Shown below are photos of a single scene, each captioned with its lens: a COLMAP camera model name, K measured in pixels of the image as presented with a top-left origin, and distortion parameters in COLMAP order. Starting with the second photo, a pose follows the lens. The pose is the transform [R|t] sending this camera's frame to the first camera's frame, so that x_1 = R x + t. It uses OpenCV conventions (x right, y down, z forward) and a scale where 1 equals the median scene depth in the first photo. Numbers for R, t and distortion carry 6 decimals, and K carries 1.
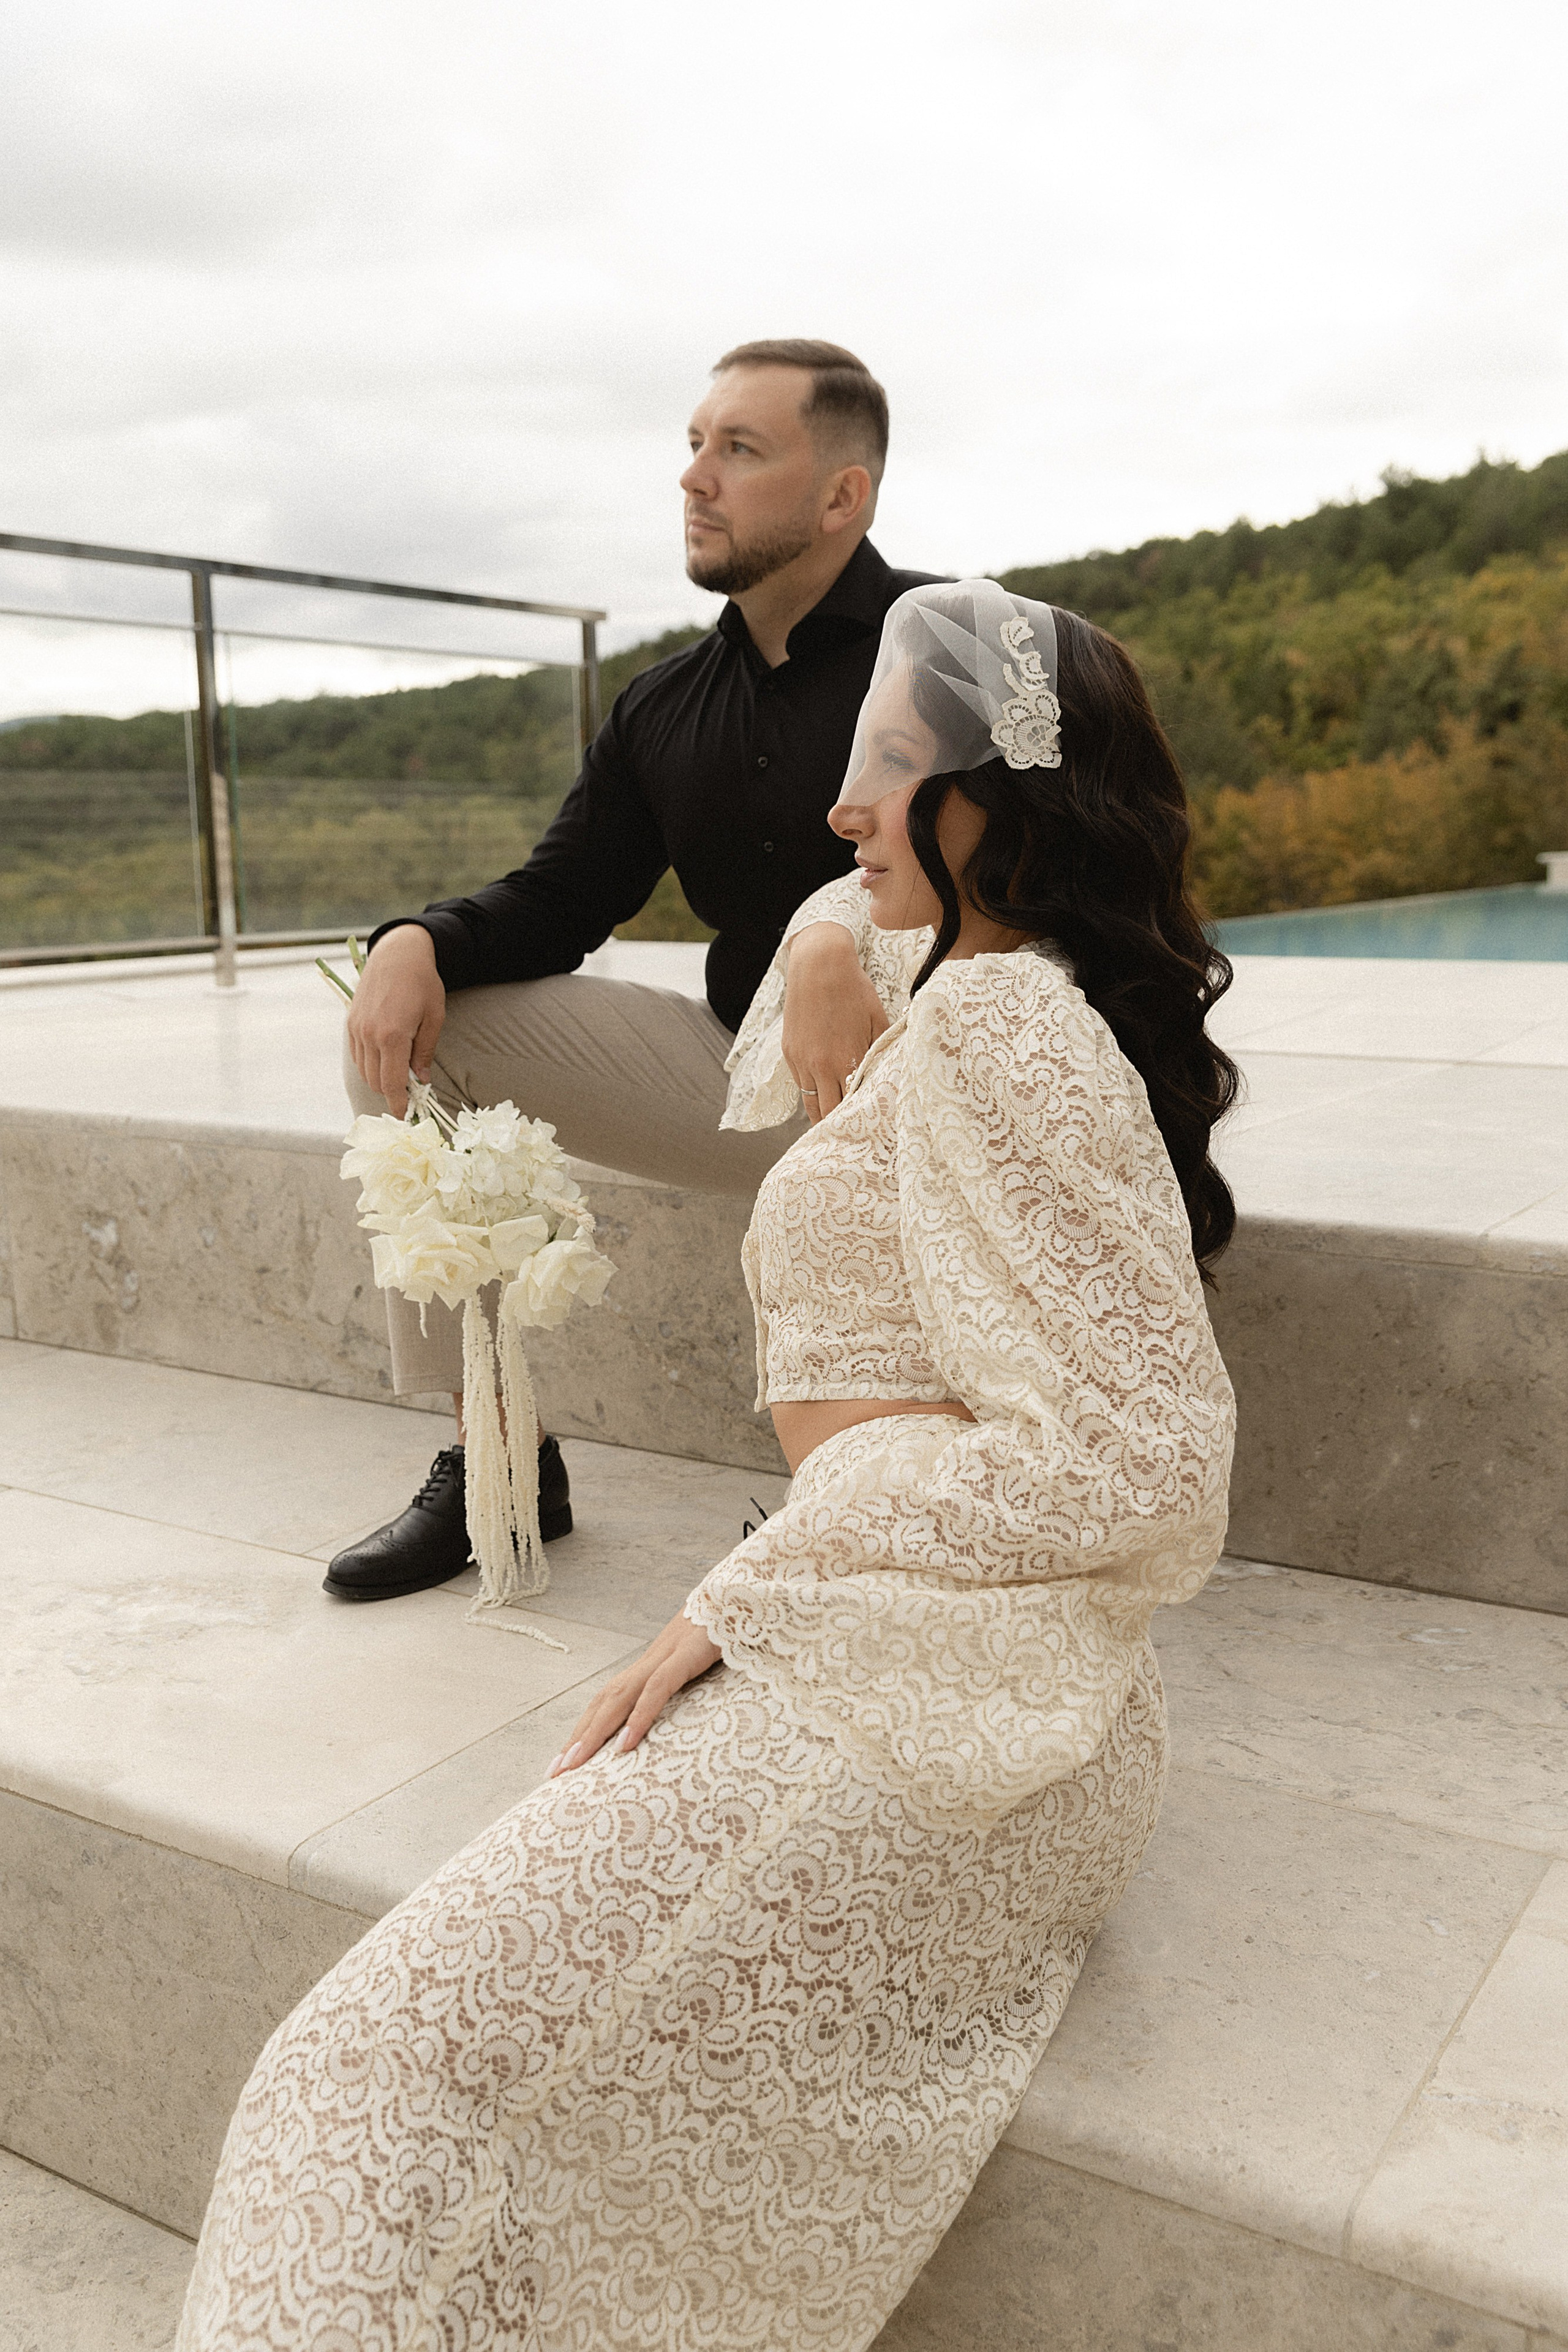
lens RADIAL K [[2100.1, 0, 784.0], [0, 2100.1, 1176.0], [0, 0, 1]] dist [-0.046897, -0.005865]
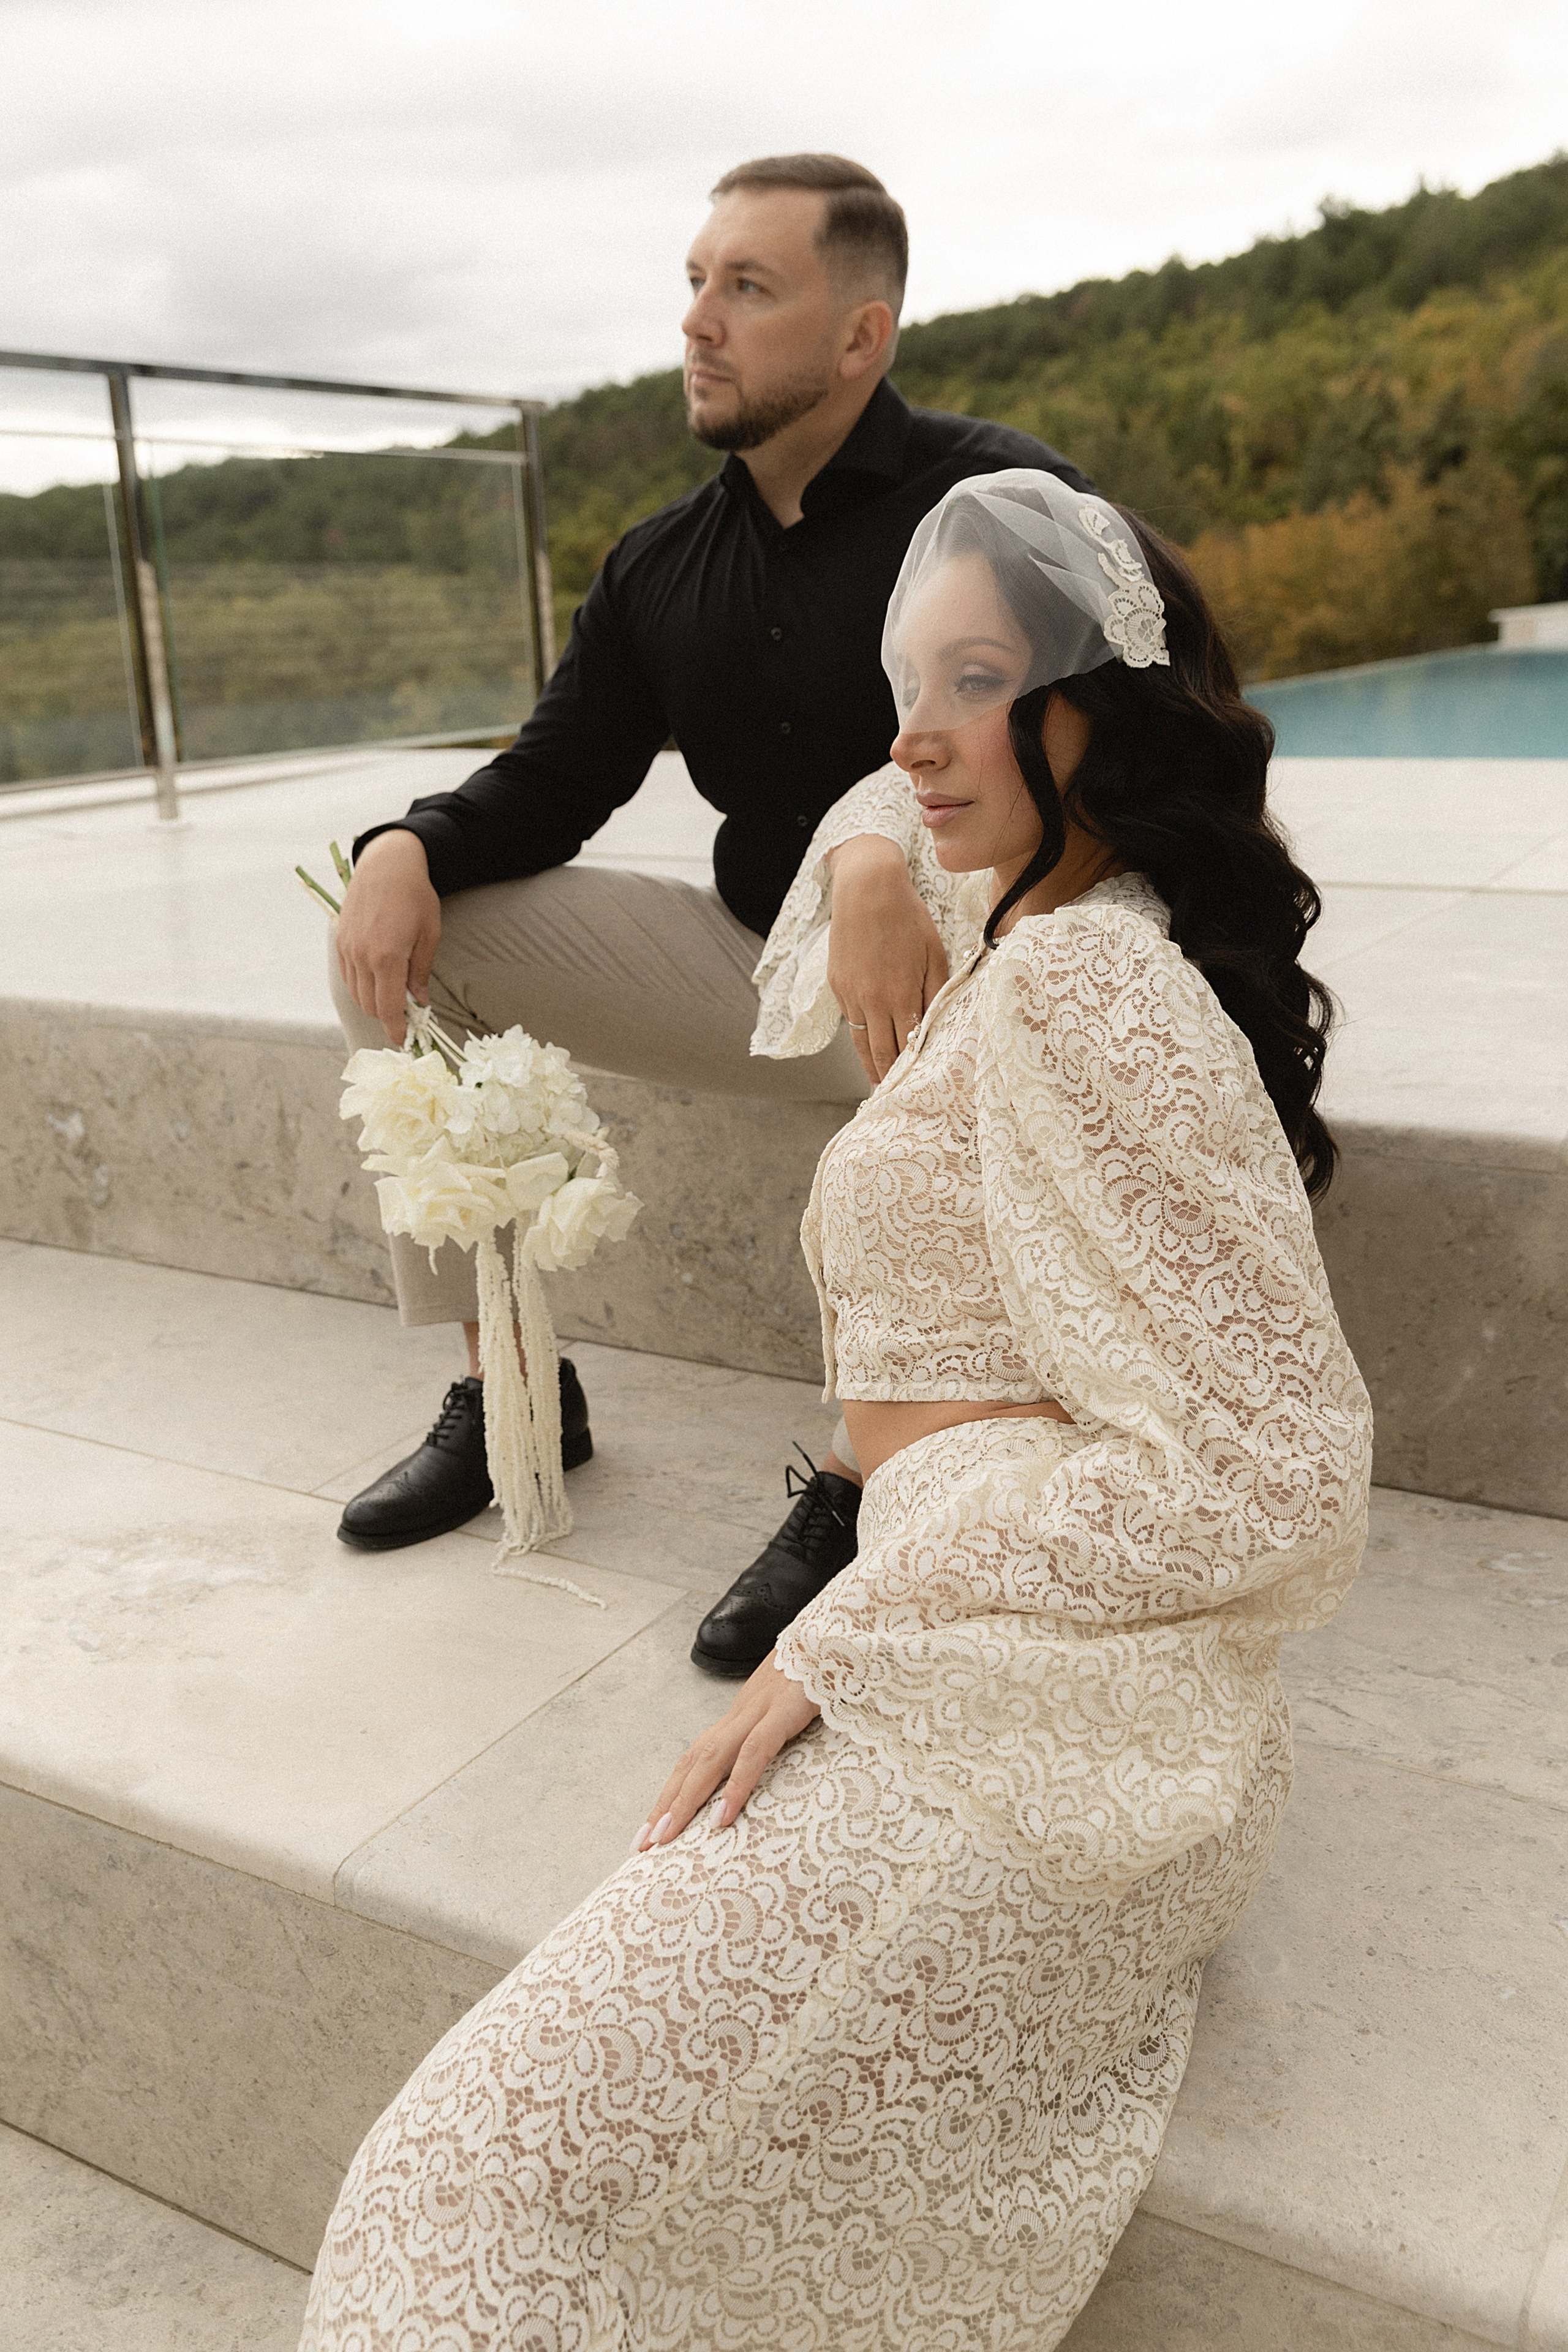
lens RADIAL K [[2105.9, 0, 784.0], [0, 2105.9, 1176.0], [0, 0, 1]] dist [-0.079297, 0.093415]
pose [[0.999241, -0.031845, 0.022456, -0.060981], [0.029301, 0.993963, 0.105732, -0.104435], [-0.025687, -0.104994, 0.994141, 0.123301]]
